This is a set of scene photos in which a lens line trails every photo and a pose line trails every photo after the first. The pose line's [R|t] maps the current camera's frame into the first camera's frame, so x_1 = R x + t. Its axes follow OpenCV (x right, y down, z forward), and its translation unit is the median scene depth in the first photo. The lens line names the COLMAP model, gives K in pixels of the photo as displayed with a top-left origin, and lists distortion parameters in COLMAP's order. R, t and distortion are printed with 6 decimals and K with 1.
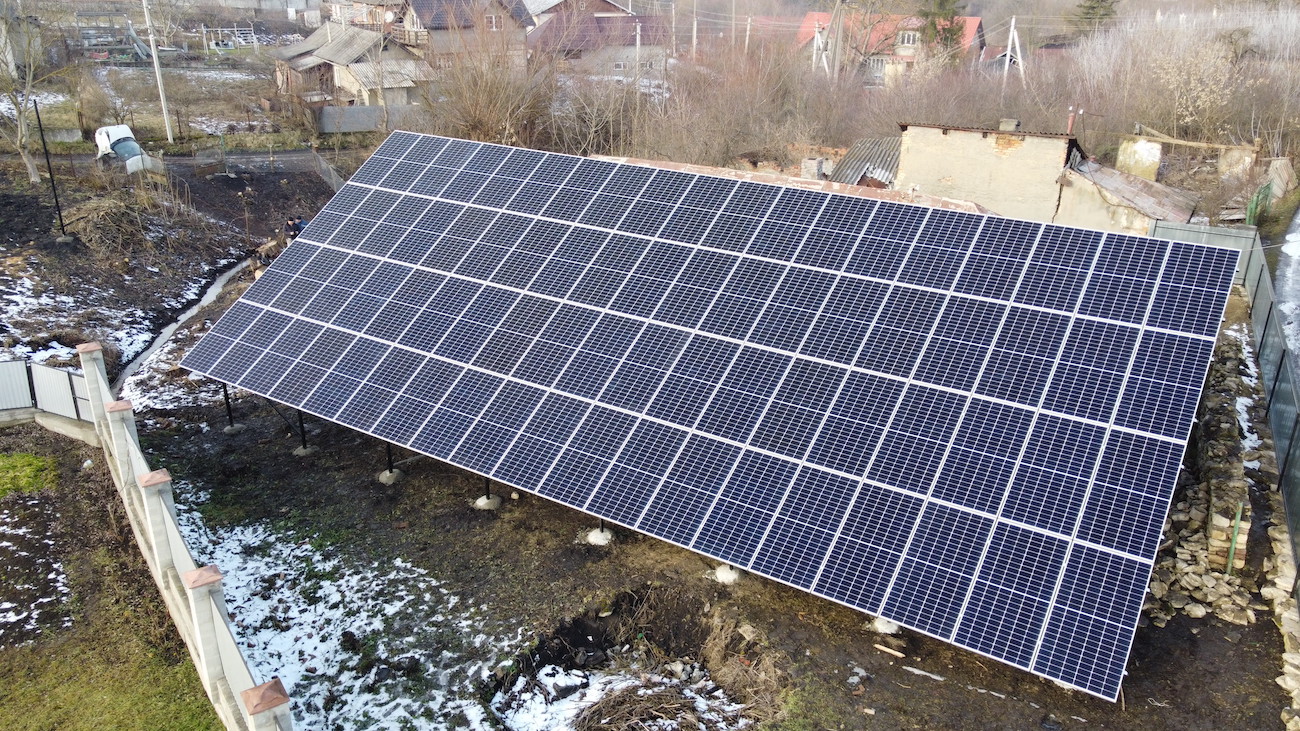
lens RADIAL K [[988.9, 0, 648.7], [0, 988.9, 361.4], [0, 0, 1]] dist [0.001421, 0.036282]
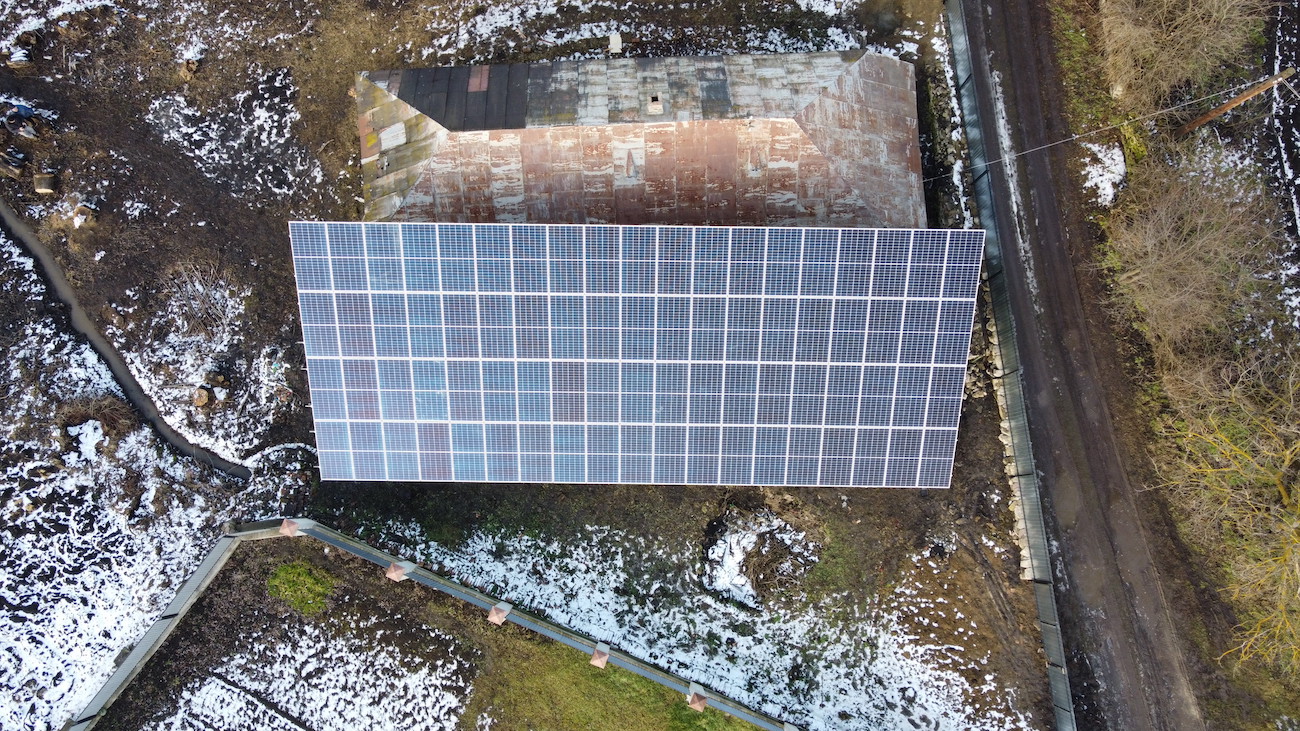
lens RADIAL K [[988.9, 0, 648.7], [0, 988.9, 361.4], [0, 0, 1]] dist [0.001421, 0.036282]
pose [[0.842811, -0.531838, 0.082568, -0.163816], [0.200300, 0.452340, 0.869062, -1.670239], [-0.499549, -0.715917, 0.487765, 0.302869]]
